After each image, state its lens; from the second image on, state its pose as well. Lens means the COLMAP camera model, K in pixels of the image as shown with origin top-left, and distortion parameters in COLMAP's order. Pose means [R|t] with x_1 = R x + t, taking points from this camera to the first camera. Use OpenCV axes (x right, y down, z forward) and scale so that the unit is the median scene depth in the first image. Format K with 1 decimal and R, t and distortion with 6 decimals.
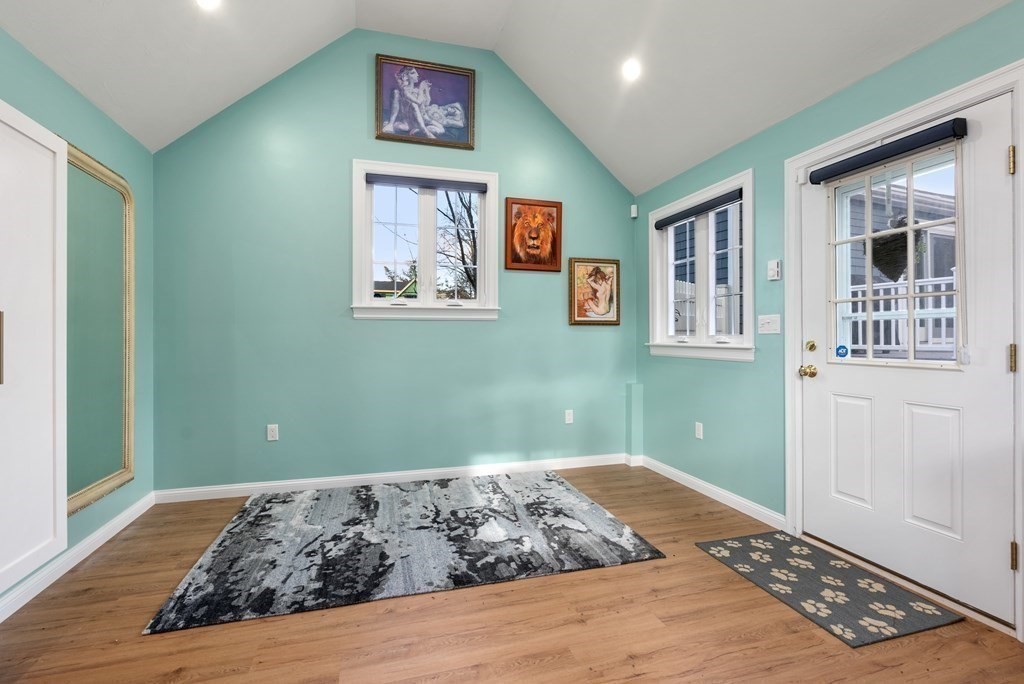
lens RADIAL K [[474.5, 0, 514.2], [0, 474.5, 340.5], [0, 0, 1]] dist [-0.011356, 0.000159]
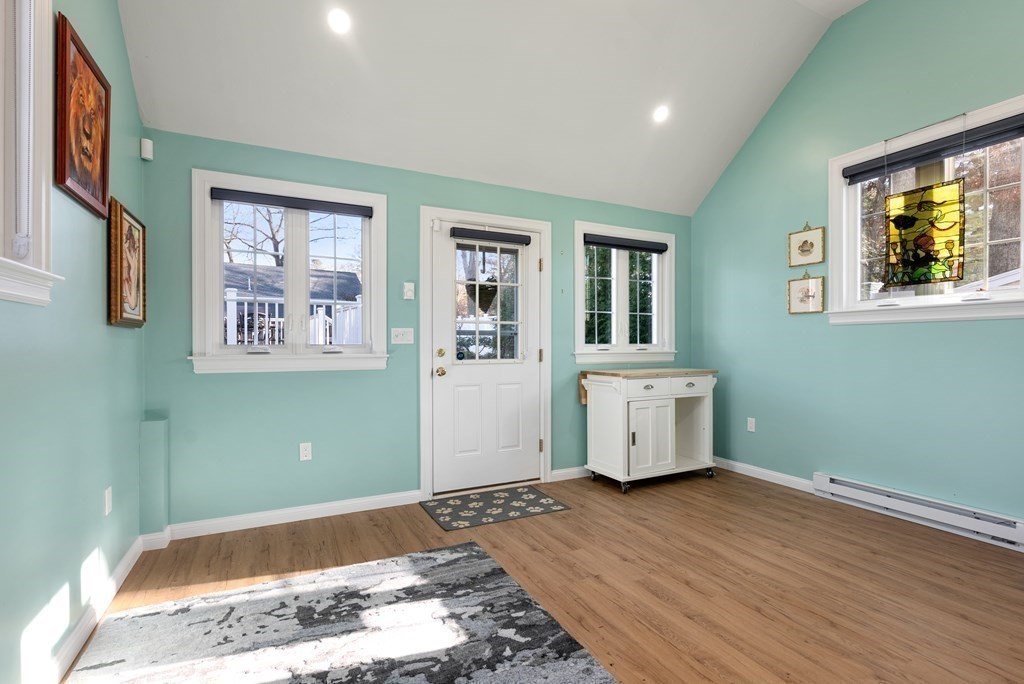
lens RADIAL K [[474.5, 0, 514.2], [0, 474.5, 340.5], [0, 0, 1]] dist [-0.011356, 0.000159]
pose [[-0.177426, 0.011758, 0.984064, -0.799481], [0.008757, 0.999908, -0.010368, -0.007519], [-0.984095, 0.006778, -0.177512, 1.098280]]
